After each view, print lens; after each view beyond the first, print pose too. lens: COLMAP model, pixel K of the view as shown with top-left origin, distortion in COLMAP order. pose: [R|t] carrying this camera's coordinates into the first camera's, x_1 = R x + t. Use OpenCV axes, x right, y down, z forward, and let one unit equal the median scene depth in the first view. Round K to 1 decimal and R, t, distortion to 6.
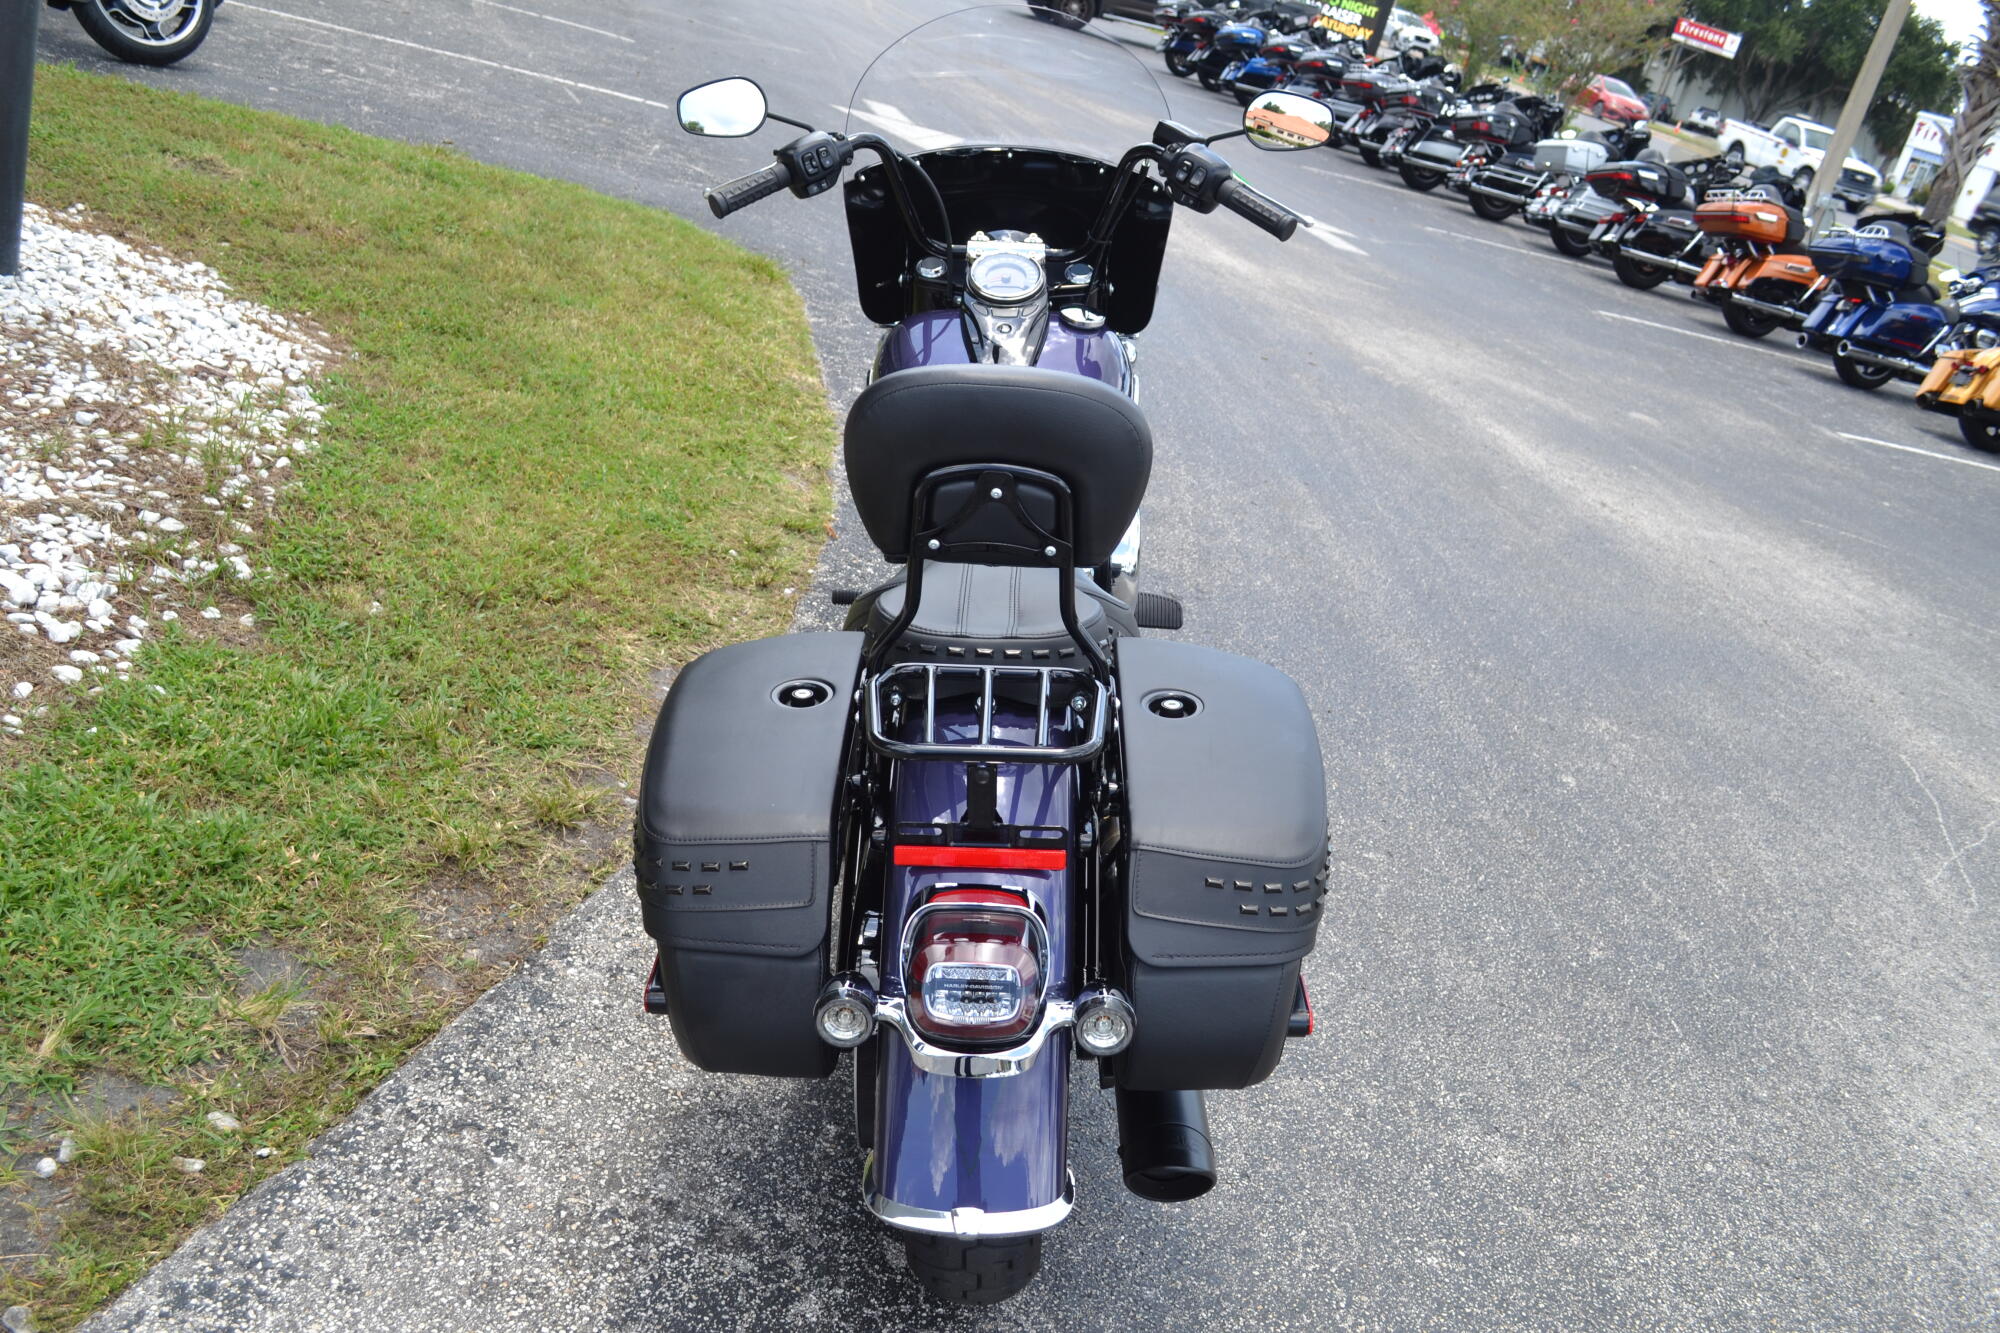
lens RADIAL K [[1856.7, 0, 990.3], [0, 1856.7, 666.7], [0, 0, 1]] dist [-0.068308, 0.000000]
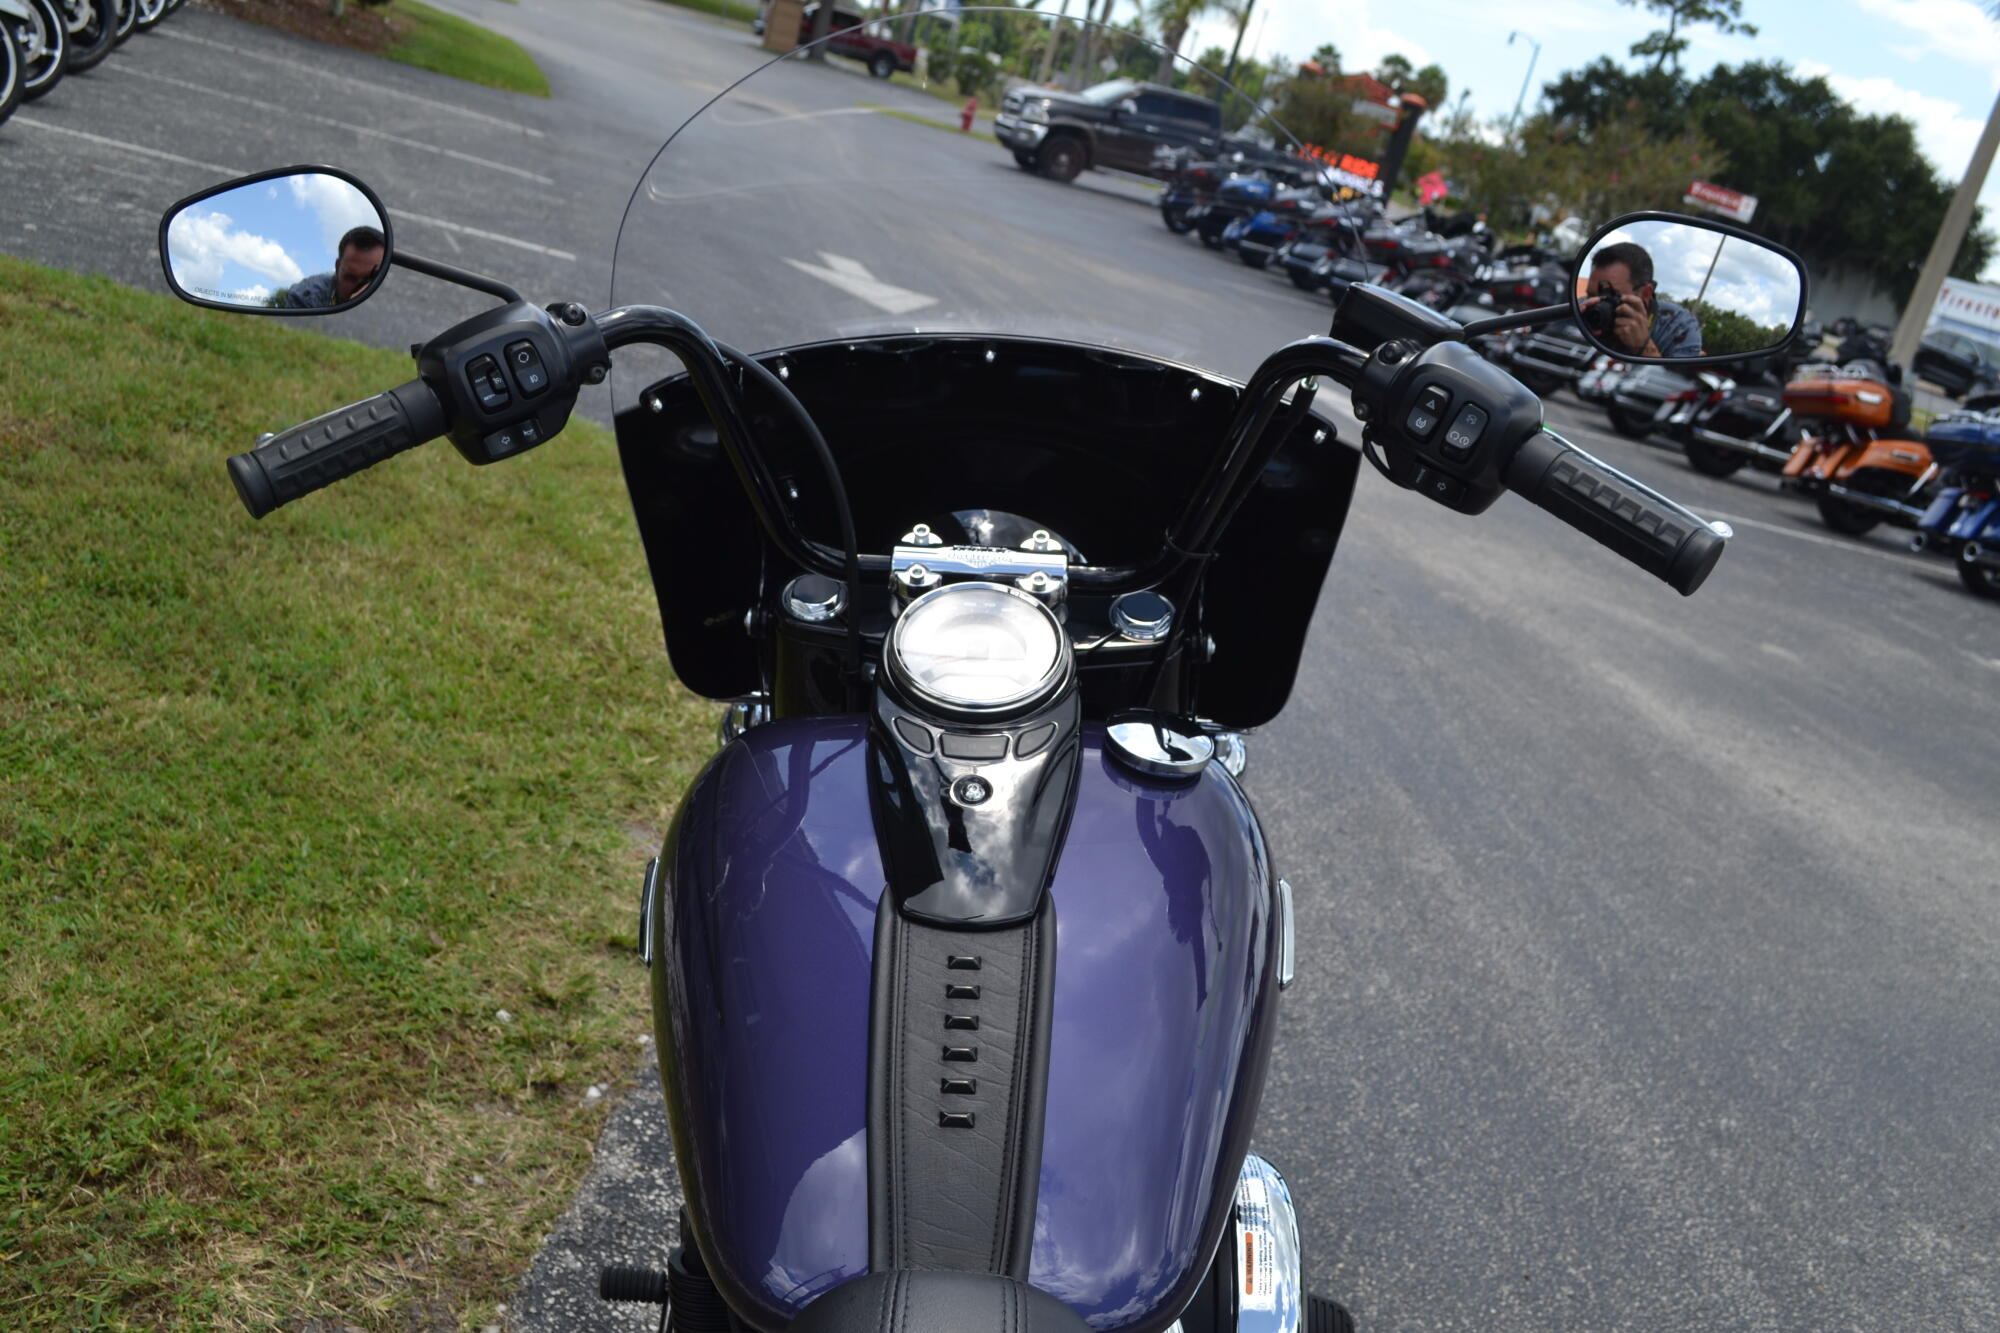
lens RADIAL K [[1856.7, 0, 997.4], [0, 1856.7, 657.6], [0, 0, 1]] dist [-0.068308, 0.000000]
pose [[0.999855, 0.008800, 0.014564, 0.003655], [-0.007520, 0.996286, -0.085776, -0.091584], [-0.015265, 0.085654, 0.996208, 0.308947]]
